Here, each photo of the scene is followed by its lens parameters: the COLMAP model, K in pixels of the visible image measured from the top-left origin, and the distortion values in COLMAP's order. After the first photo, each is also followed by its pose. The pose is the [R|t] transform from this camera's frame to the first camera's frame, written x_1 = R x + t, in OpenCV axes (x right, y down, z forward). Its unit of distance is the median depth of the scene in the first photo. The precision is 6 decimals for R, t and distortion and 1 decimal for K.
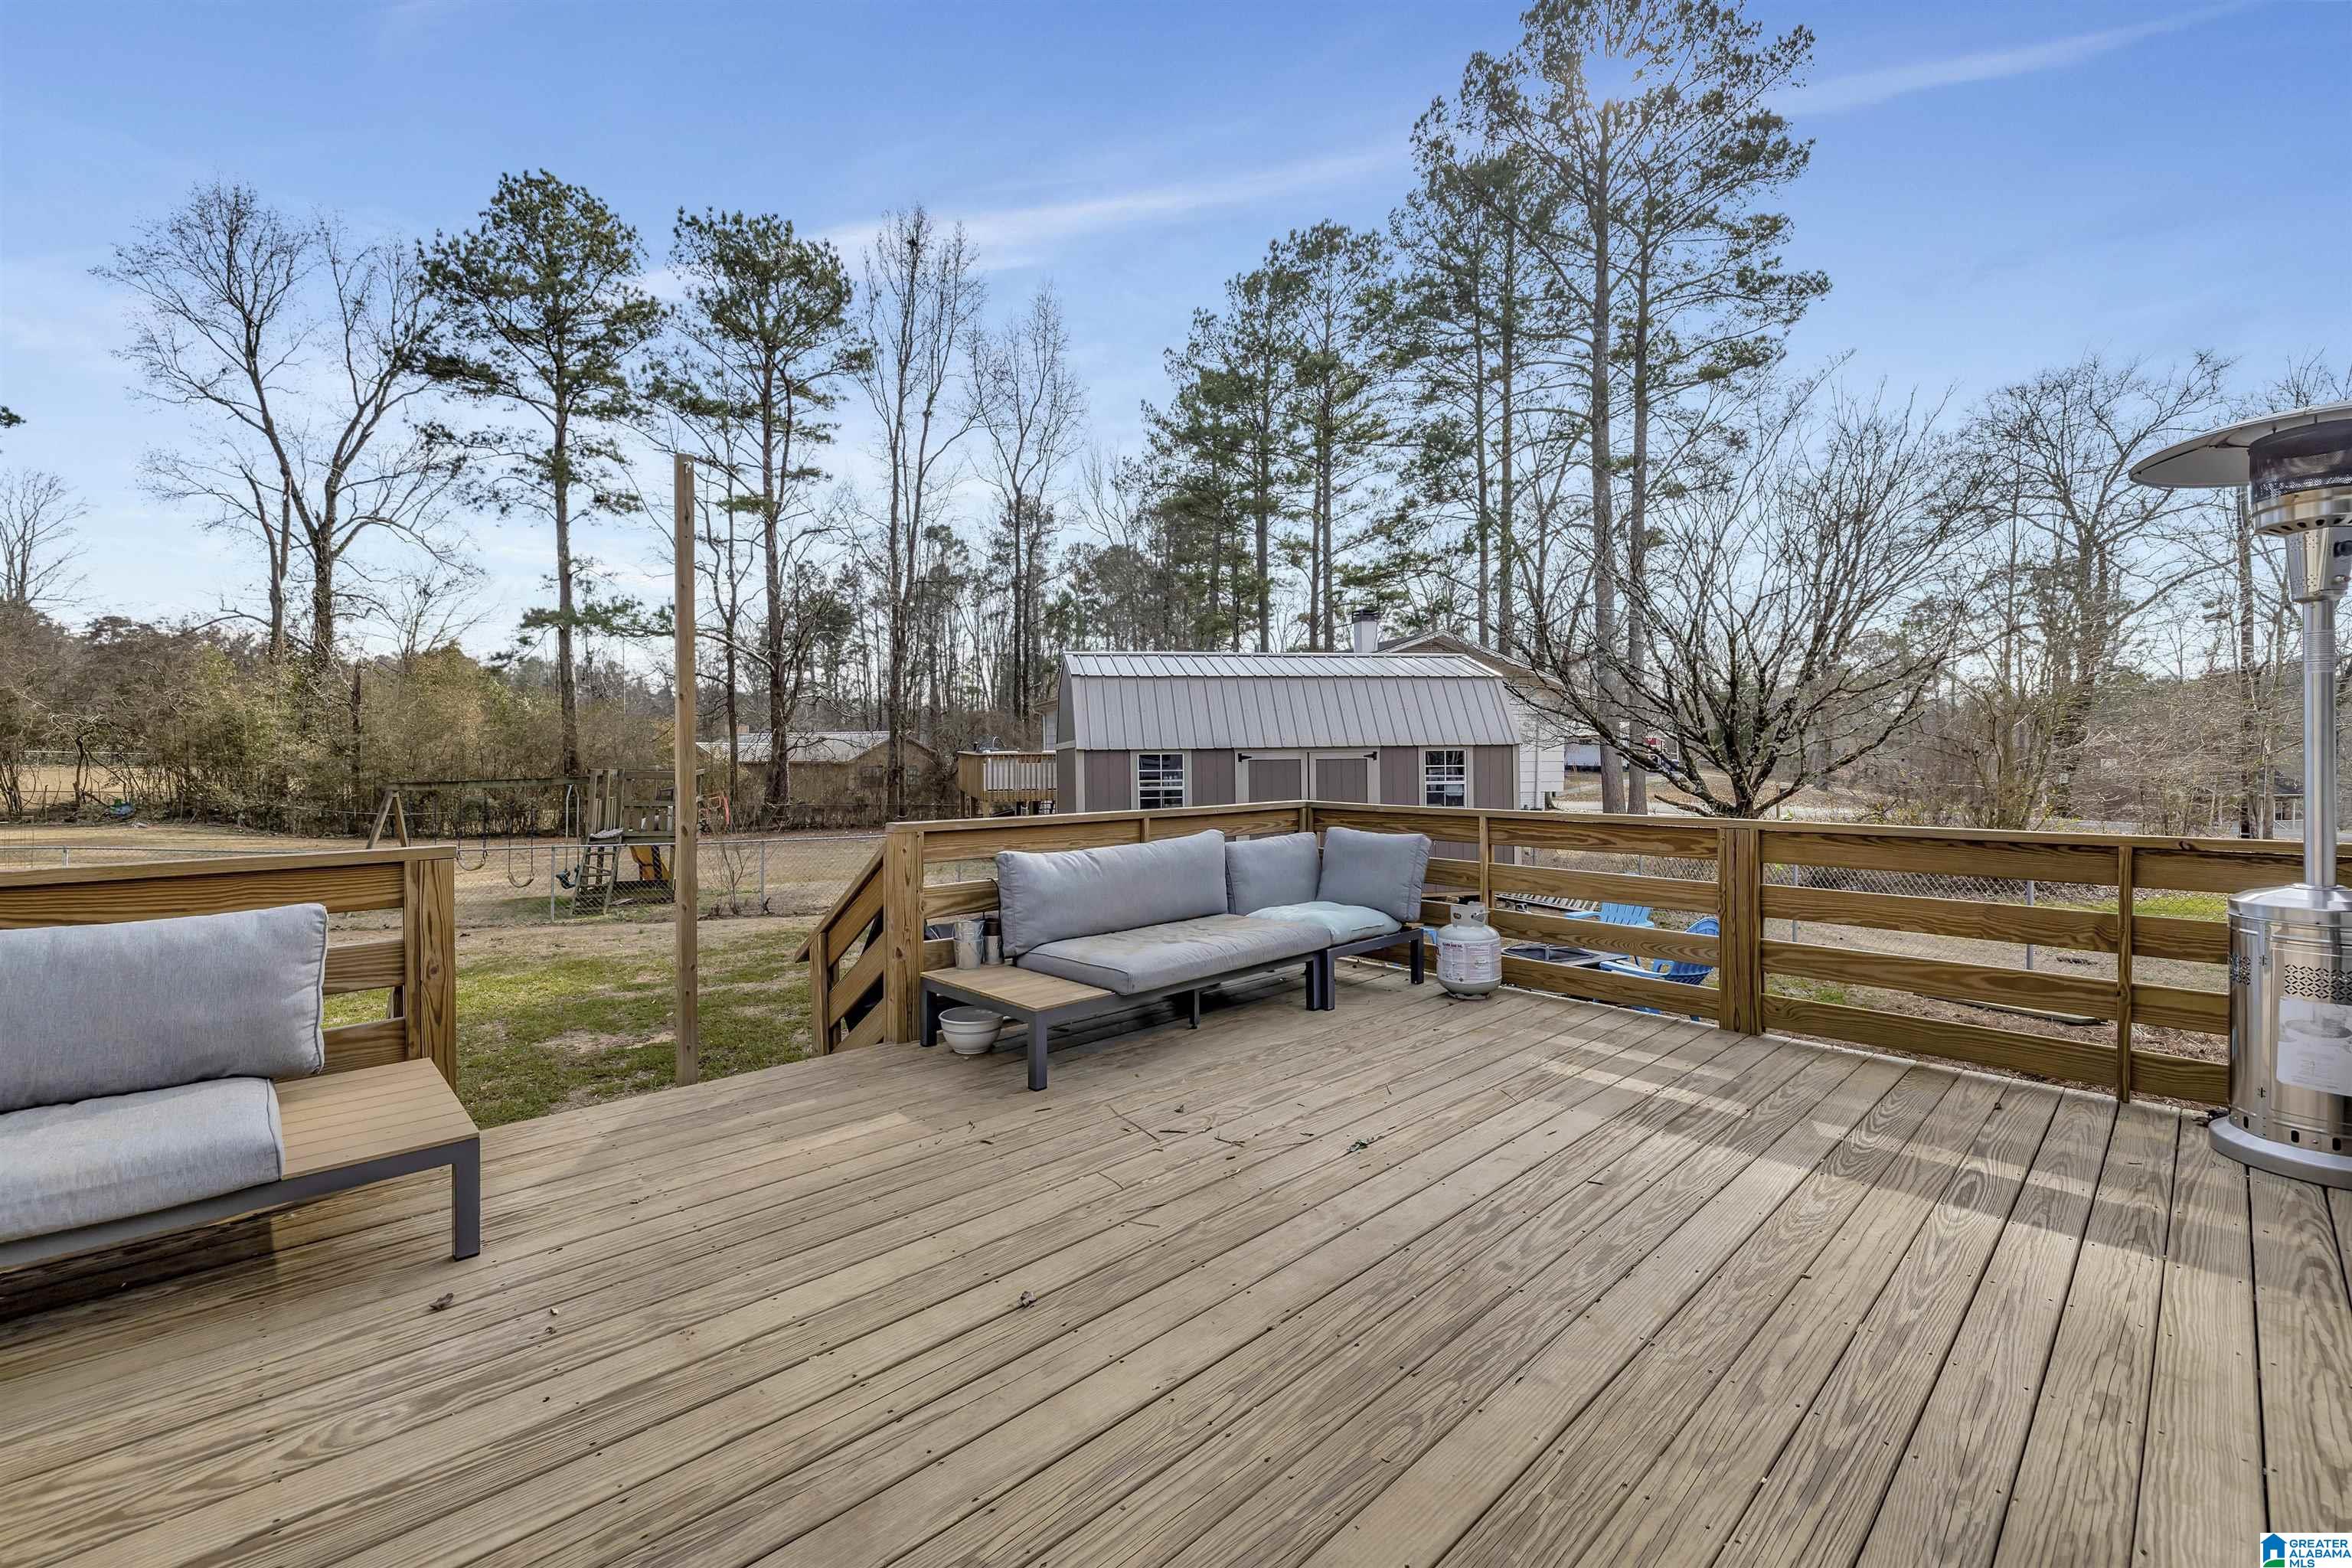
lens RADIAL K [[996.9, 0, 1151.3], [0, 996.9, 752.9], [0, 0, 1]] dist [0.002694, 0.000172]
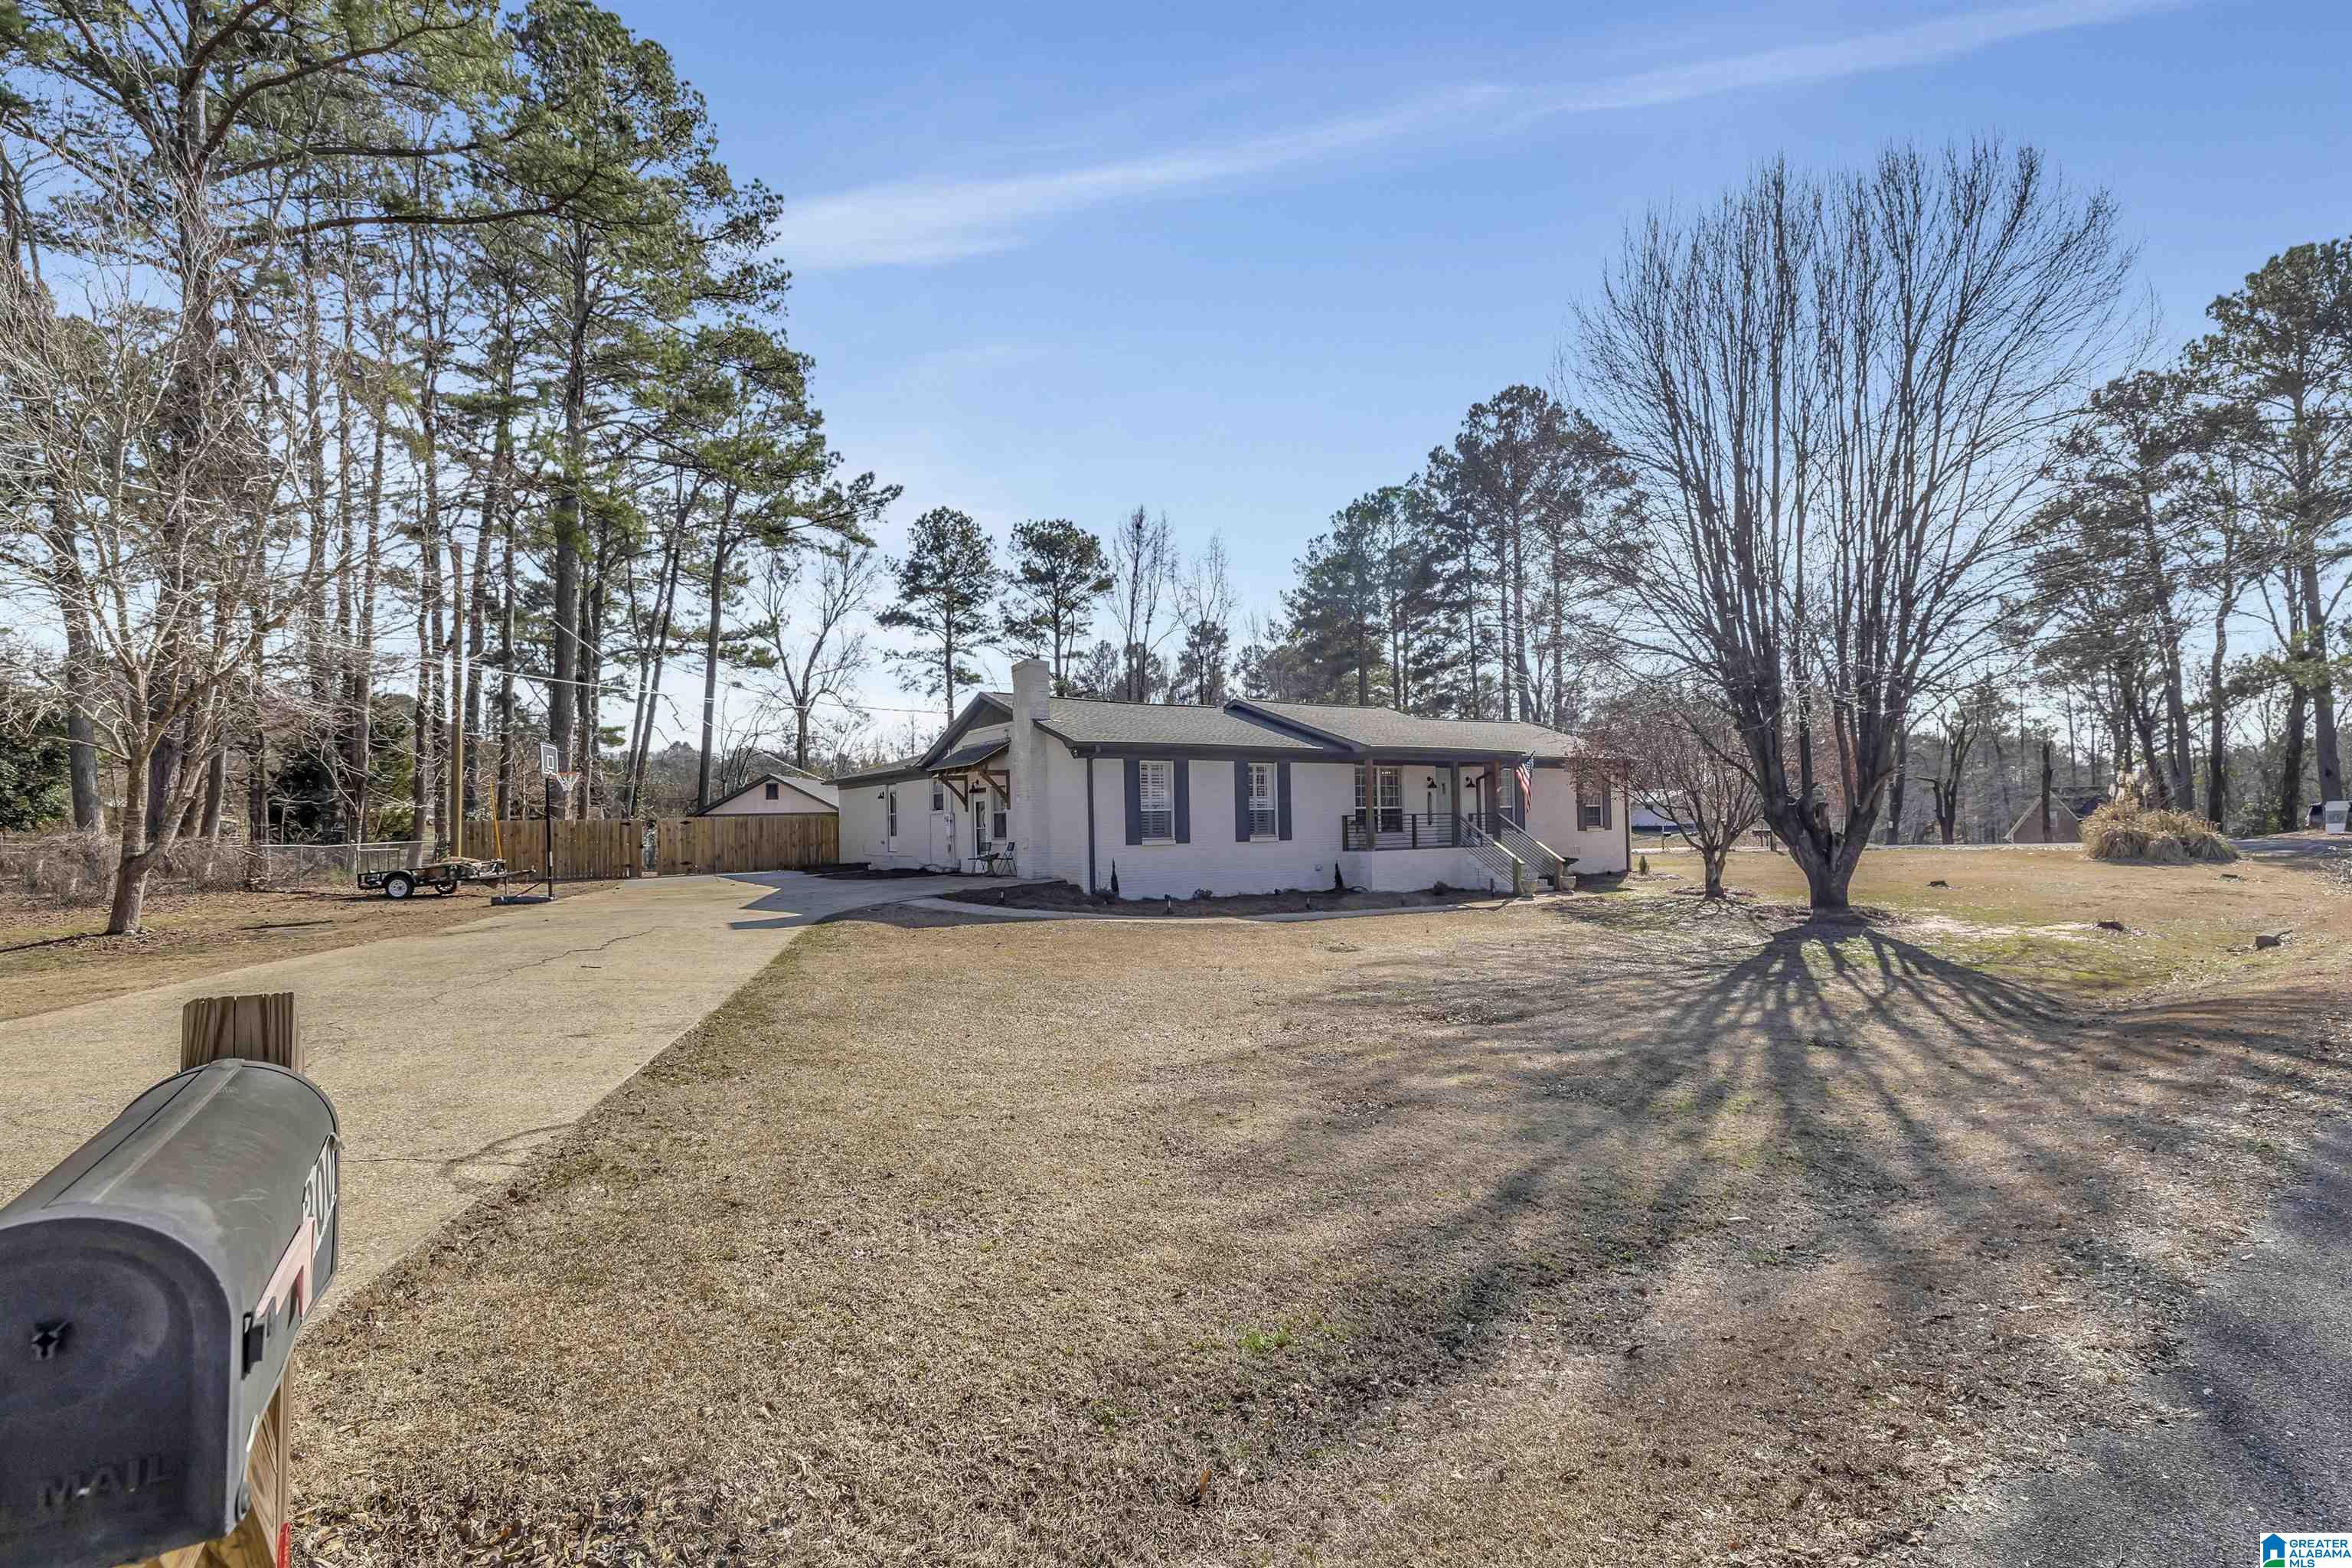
lens RADIAL K [[1040.5, 0, 1149.7], [0, 1040.5, 783.8], [0, 0, 1]] dist [0.000291, -0.000466]
pose [[0.982676, -0.028823, -0.183076, 0.099005], [0.021728, 0.998937, -0.040644, 0.008812], [0.184053, 0.035962, 0.982258, -0.750656]]
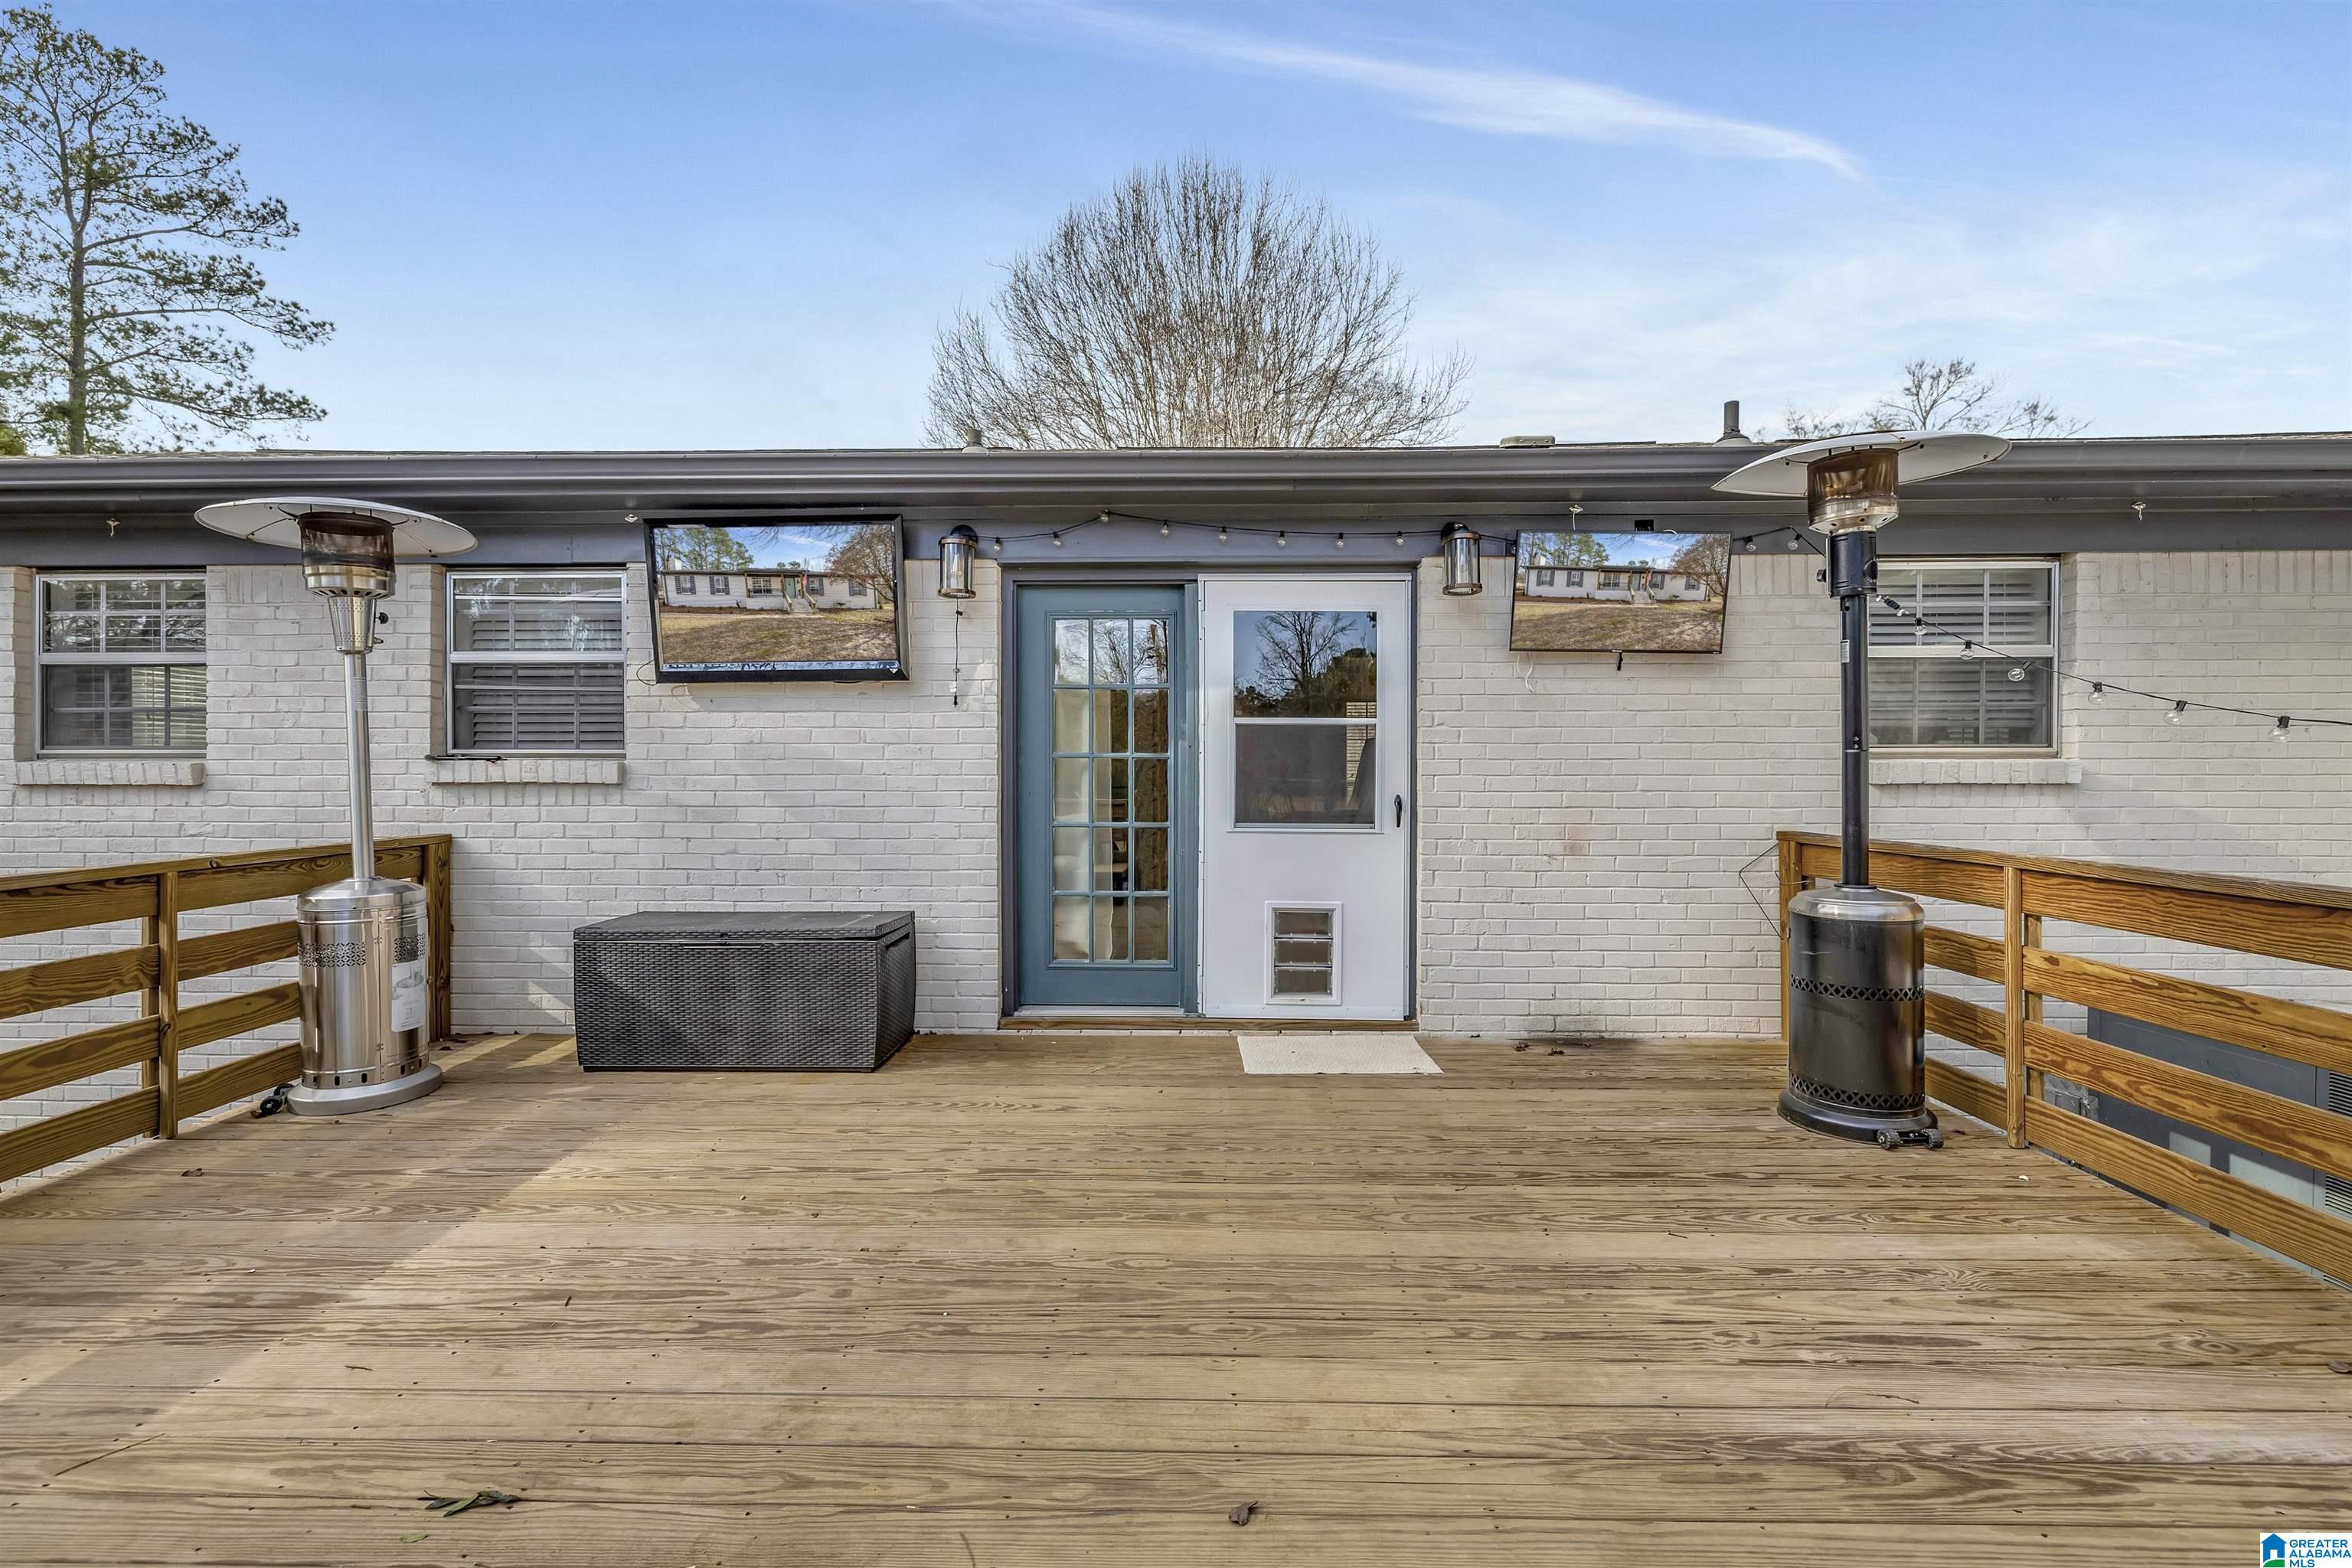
lens RADIAL K [[991.0, 0, 1172.7], [0, 991.0, 776.4], [0, 0, 1]] dist [0.002283, 0.000451]
pose [[-0.715427, -0.000169, 0.698687, -0.029324], [0.007528, 0.999940, 0.007950, 0.000123], [-0.698647, 0.010947, -0.715383, 0.076637]]
